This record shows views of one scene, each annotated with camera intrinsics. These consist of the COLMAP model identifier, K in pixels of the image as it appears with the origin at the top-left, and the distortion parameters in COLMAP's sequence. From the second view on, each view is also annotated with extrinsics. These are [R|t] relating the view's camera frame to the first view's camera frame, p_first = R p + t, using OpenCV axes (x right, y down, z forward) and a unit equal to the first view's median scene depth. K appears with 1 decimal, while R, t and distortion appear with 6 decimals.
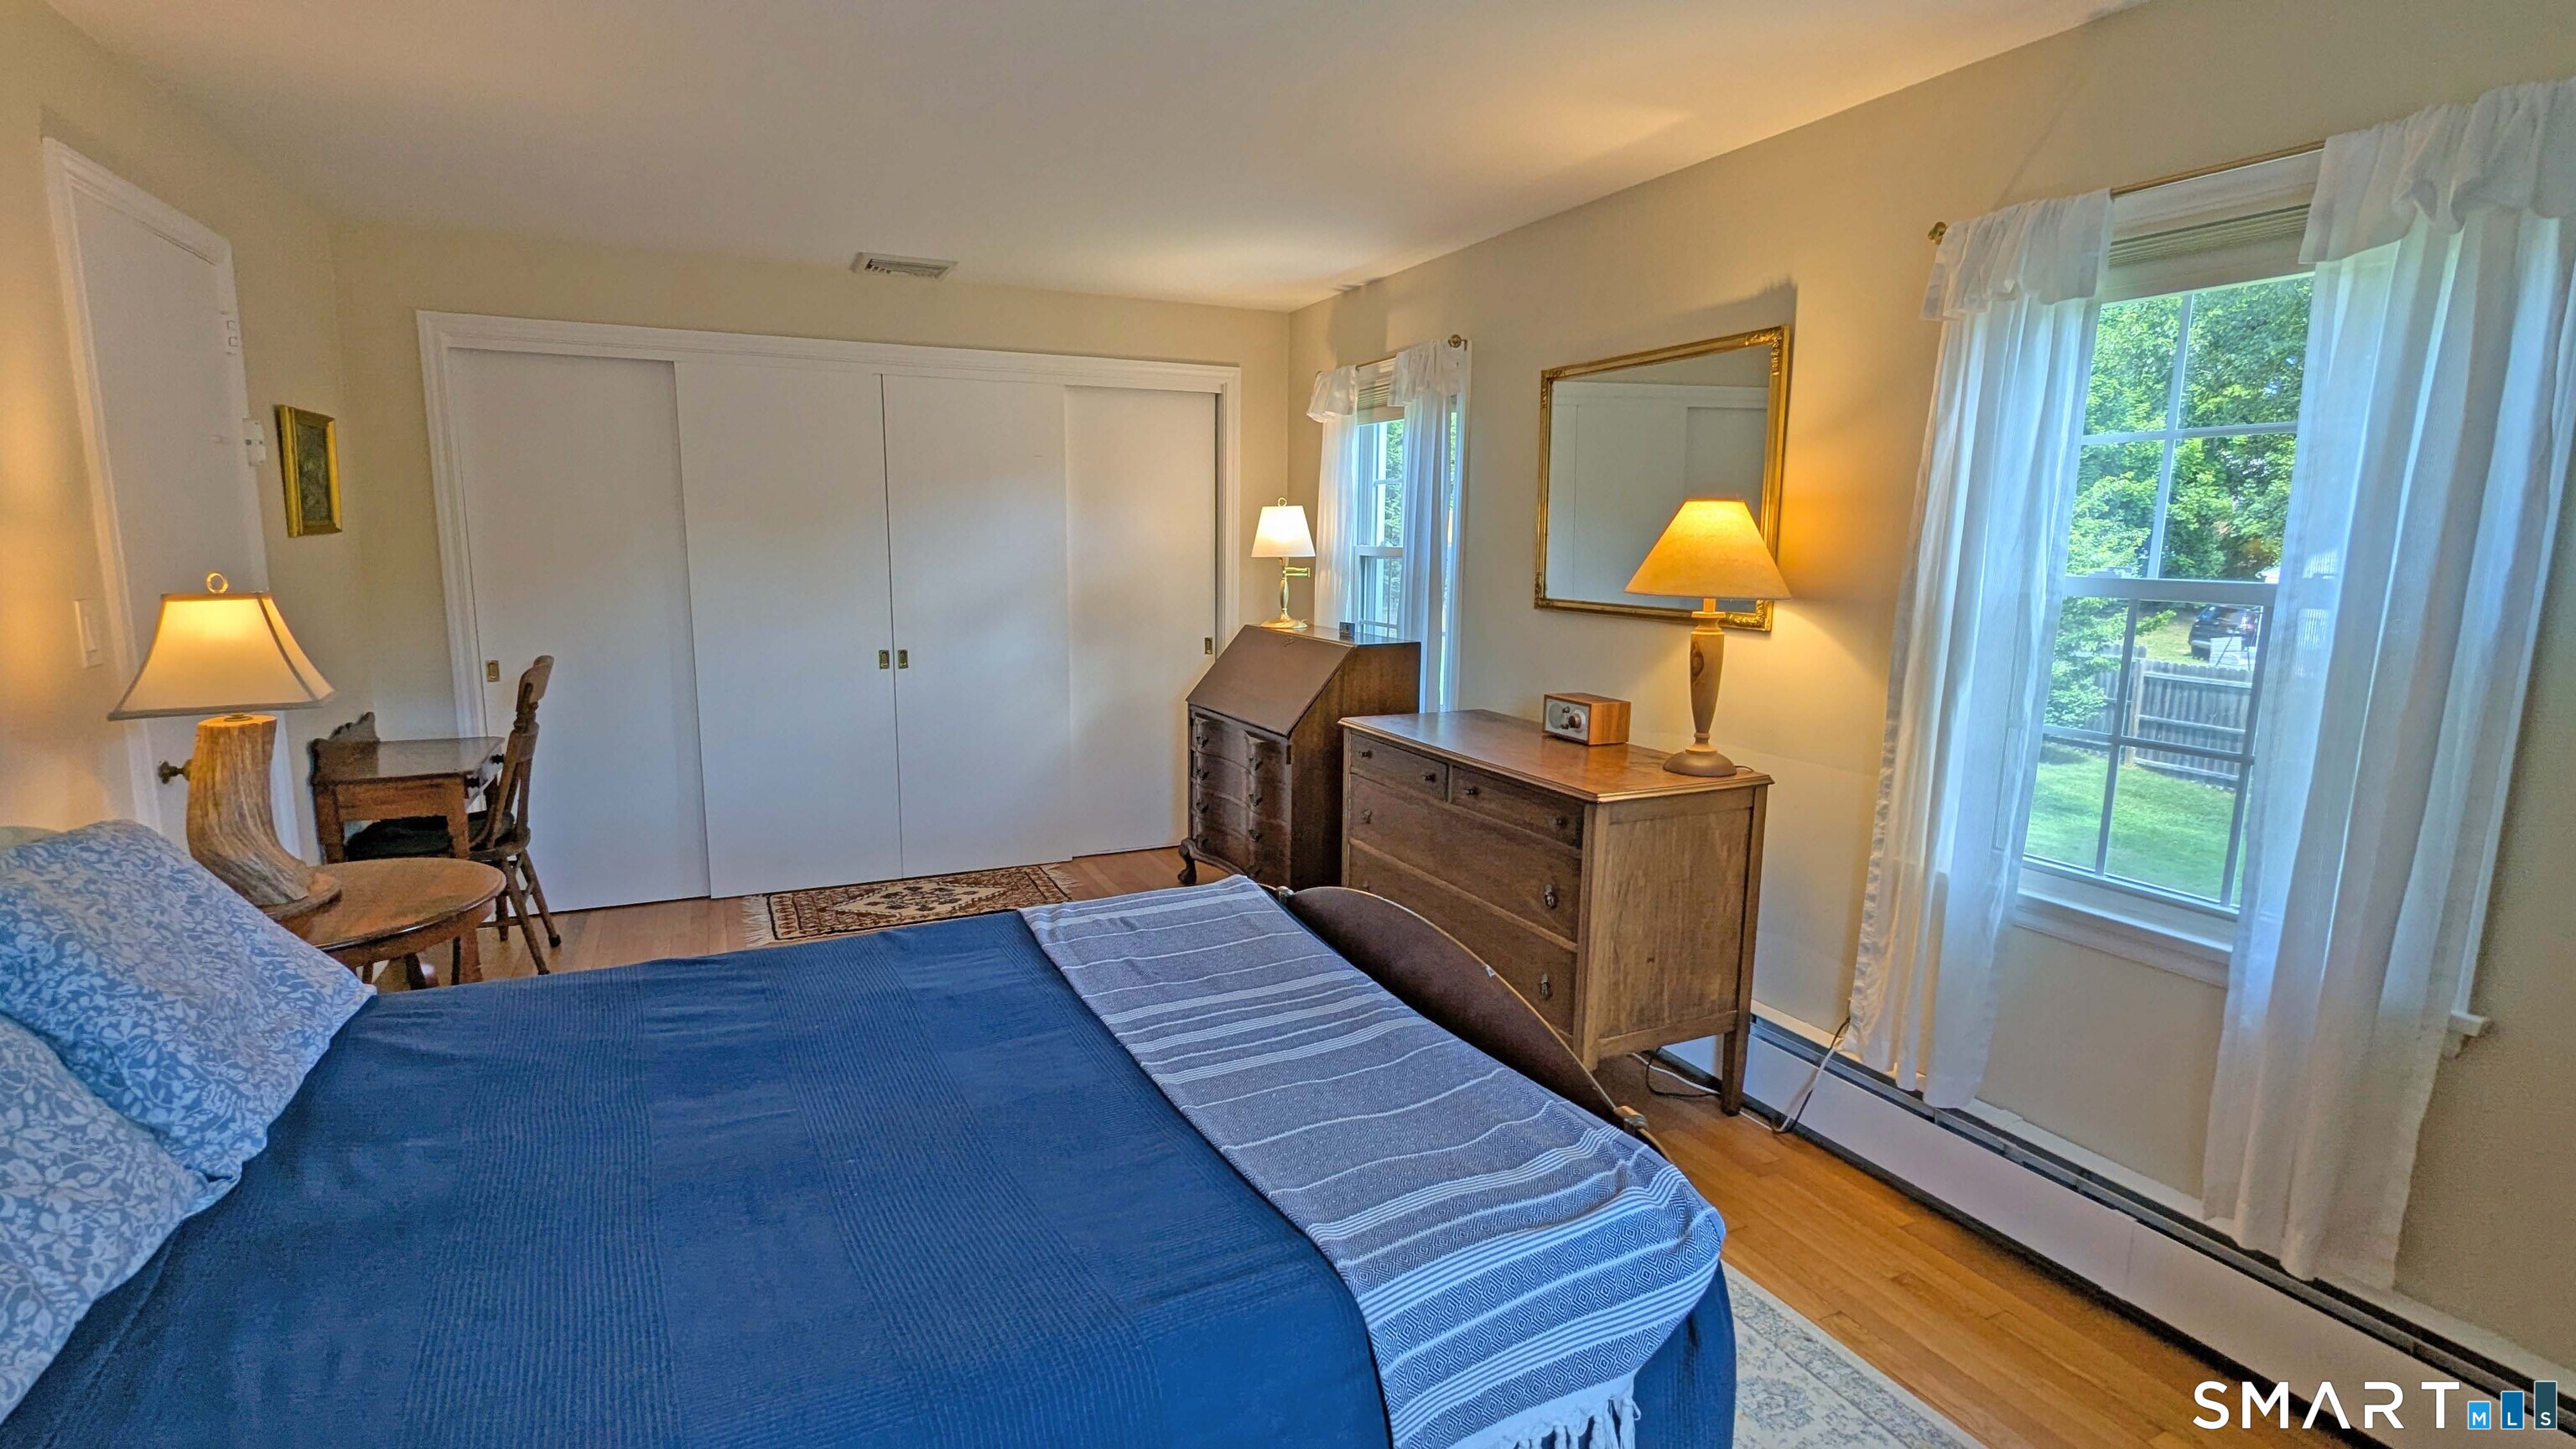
lens RADIAL K [[1206.5, 0, 1294.7], [0, 1206.5, 735.4], [0, 0, 1]] dist [-0.001191, -0.000194]
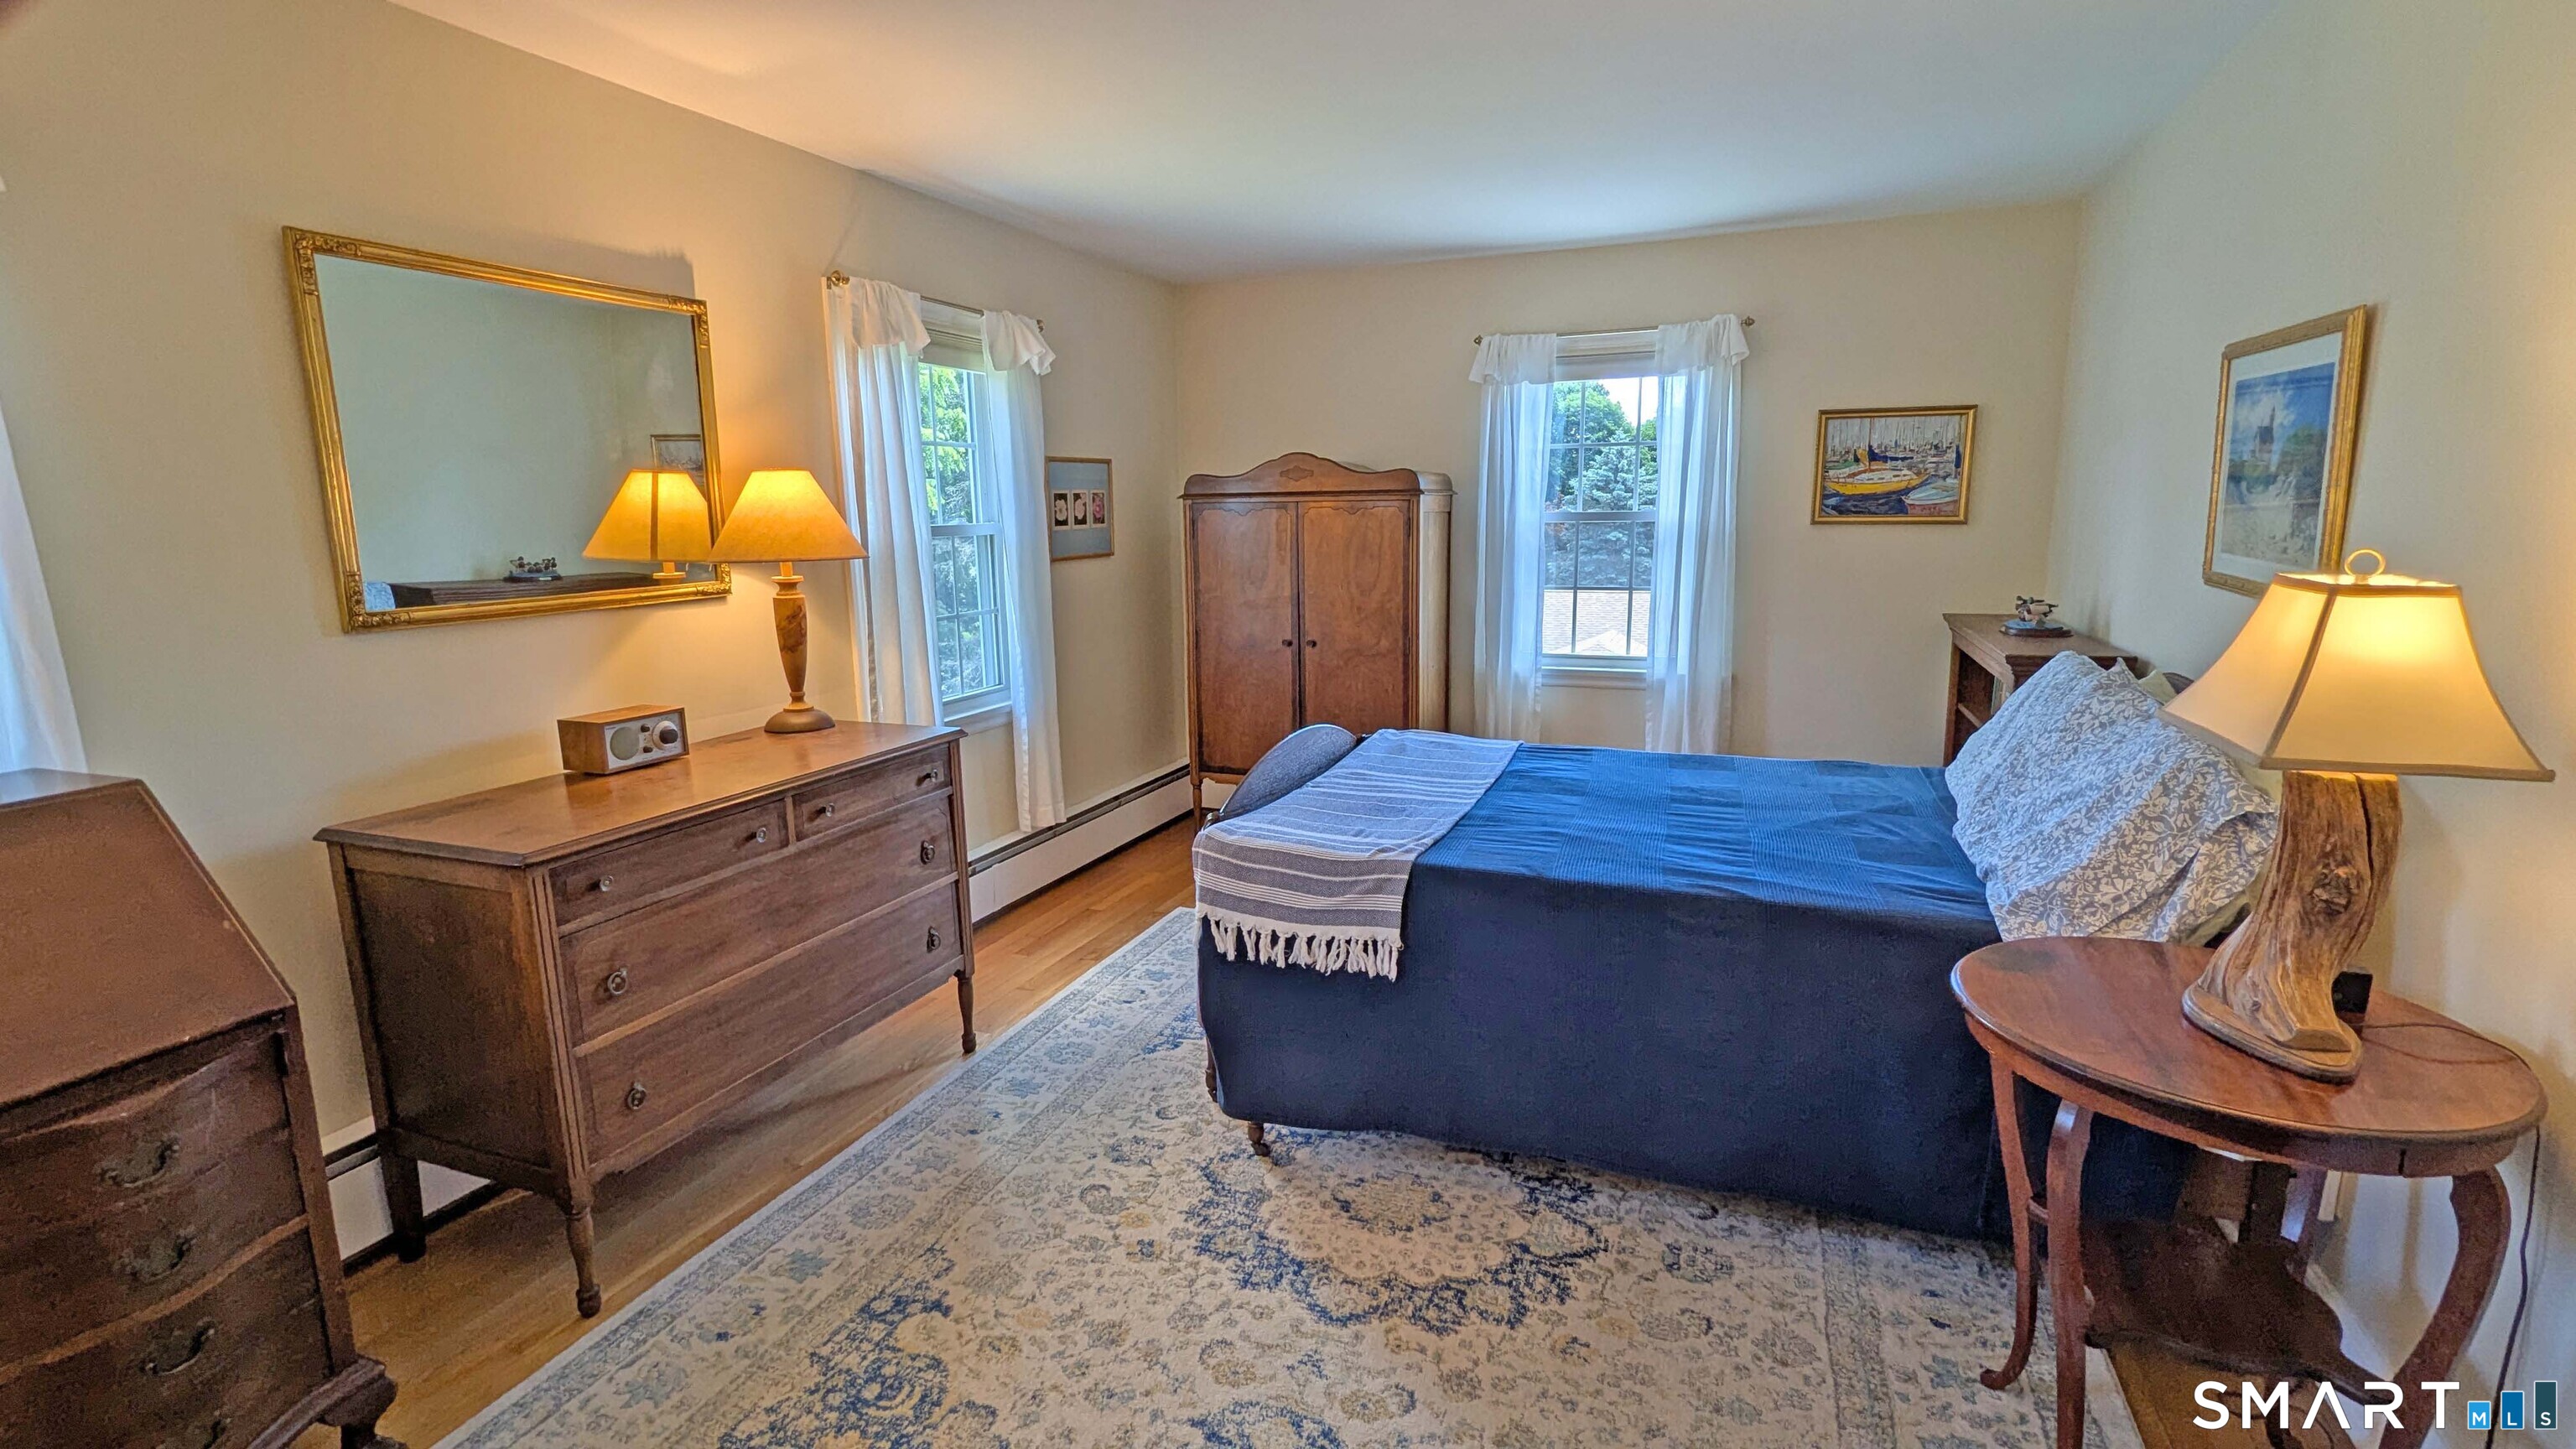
lens RADIAL K [[1206.5, 0, 1293.5], [0, 1206.5, 718.1], [0, 0, 1]] dist [-0.001191, -0.000194]
pose [[-0.673792, -0.135522, 0.726387, -0.719679], [0.125847, 0.947629, 0.293534, -0.234076], [-0.728126, 0.289195, -0.621449, 1.341340]]
